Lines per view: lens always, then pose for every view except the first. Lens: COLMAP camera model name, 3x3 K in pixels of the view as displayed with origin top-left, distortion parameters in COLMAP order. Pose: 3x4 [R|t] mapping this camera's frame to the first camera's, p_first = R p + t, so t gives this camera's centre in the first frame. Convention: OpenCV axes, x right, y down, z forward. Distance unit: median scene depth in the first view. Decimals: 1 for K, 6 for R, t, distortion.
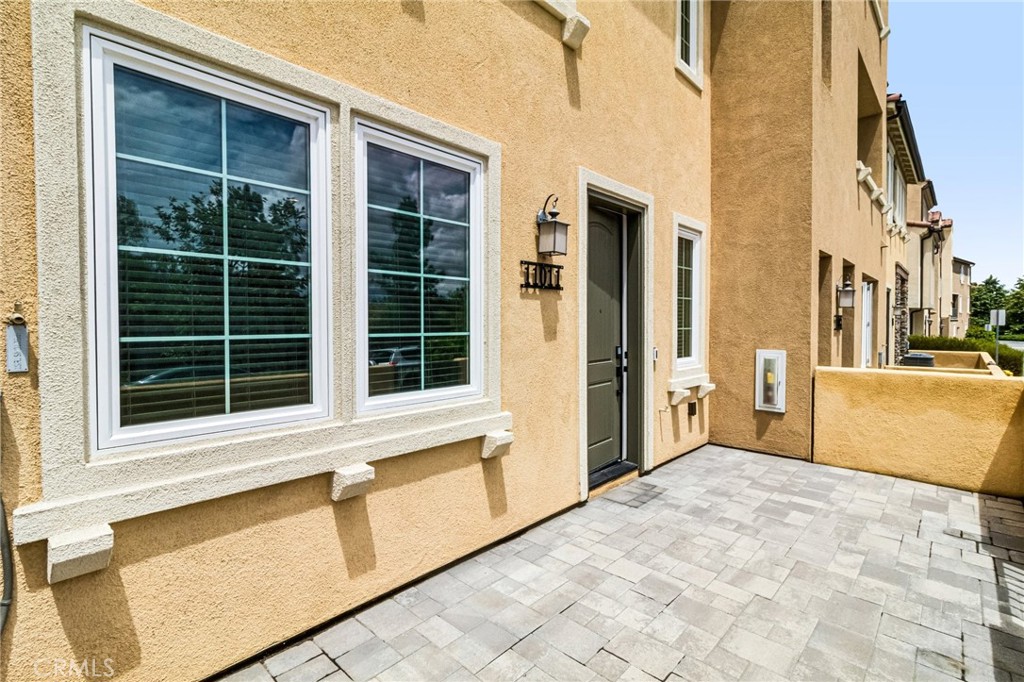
lens RADIAL K [[483.3, 0, 508.2], [0, 483.3, 332.8], [0, 0, 1]] dist [0.000458, 0.000274]
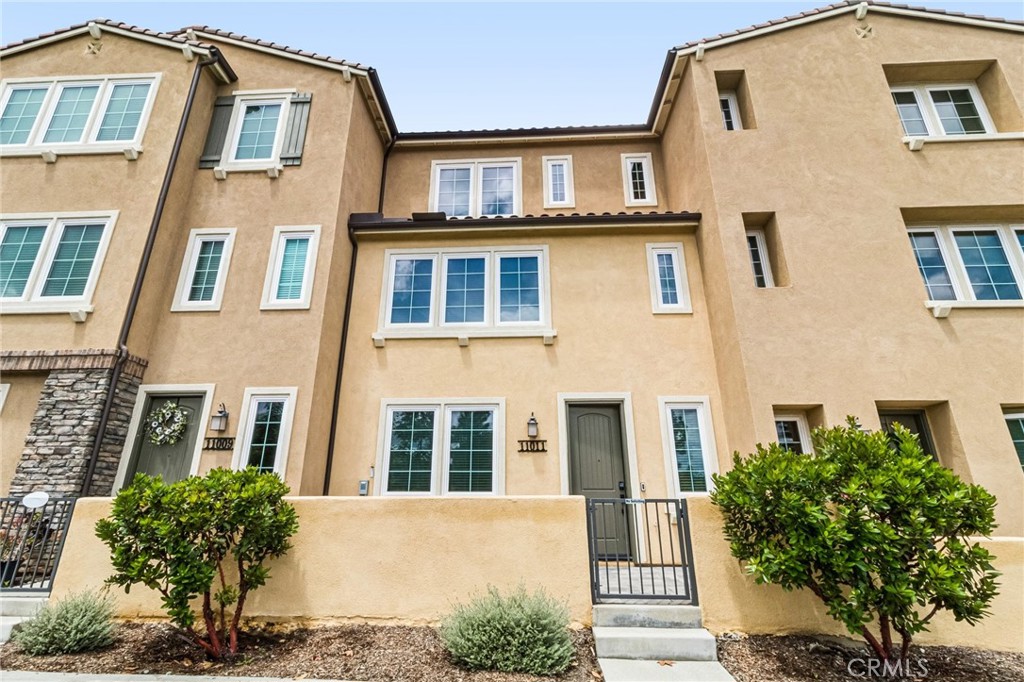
lens RADIAL K [[483.3, 0, 508.2], [0, 483.3, 332.8], [0, 0, 1]] dist [0.000458, 0.000274]
pose [[0.653618, -0.249498, -0.714517, 1.768189], [-0.014322, 0.939852, -0.341282, 0.163359], [0.756689, 0.233301, 0.610730, -0.624377]]
